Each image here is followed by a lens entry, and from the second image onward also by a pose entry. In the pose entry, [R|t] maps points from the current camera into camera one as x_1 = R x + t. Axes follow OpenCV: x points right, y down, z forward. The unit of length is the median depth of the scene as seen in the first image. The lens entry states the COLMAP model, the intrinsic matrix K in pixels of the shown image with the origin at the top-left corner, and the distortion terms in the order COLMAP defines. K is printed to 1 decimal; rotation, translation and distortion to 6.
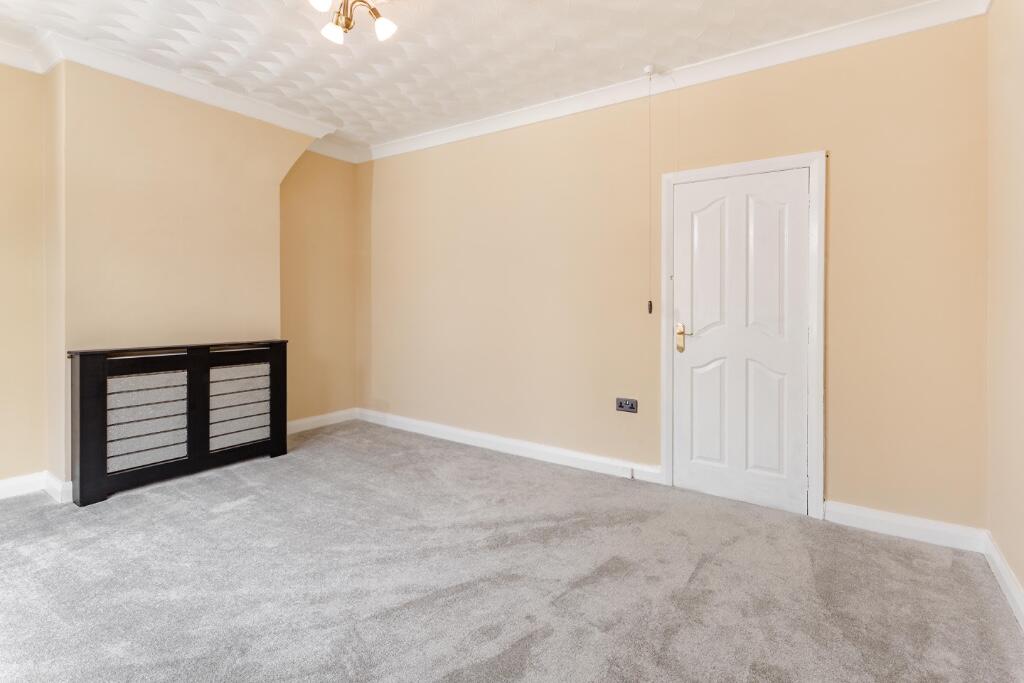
lens RADIAL K [[494.0, 0, 518.9], [0, 494.0, 302.5], [0, 0, 1]] dist [-0.000235, -0.000417]
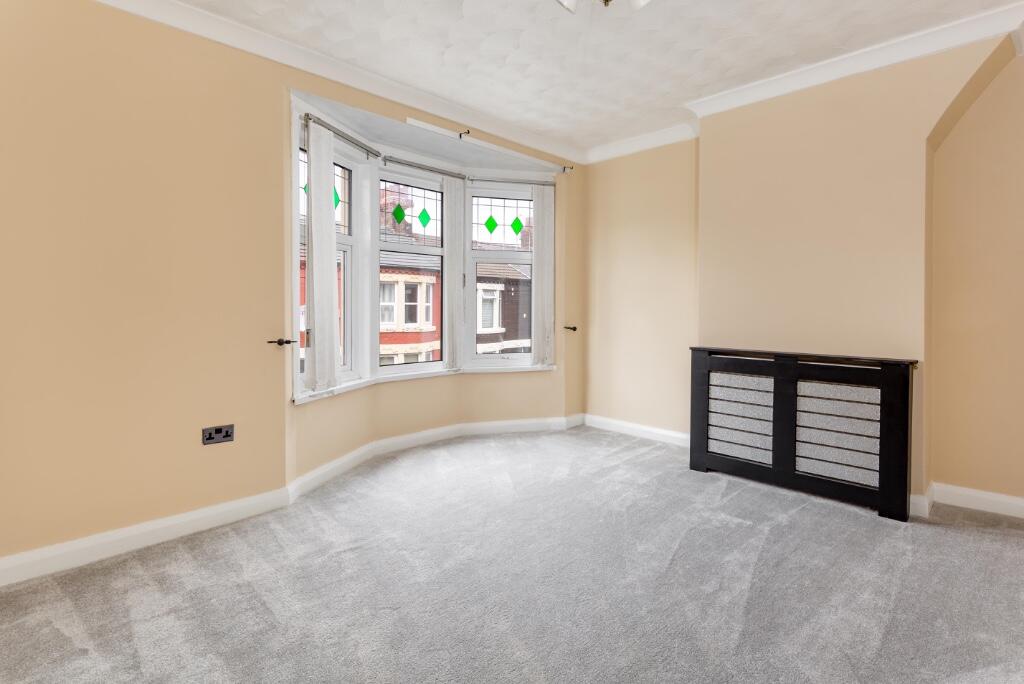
lens RADIAL K [[494.0, 0, 518.9], [0, 494.0, 303.0], [0, 0, 1]] dist [-0.000235, -0.000417]
pose [[-0.205866, -0.024774, -0.978267, 0.393292], [-0.003809, 0.999692, -0.024515, 0.015626], [0.978573, -0.001320, -0.205897, 0.707944]]
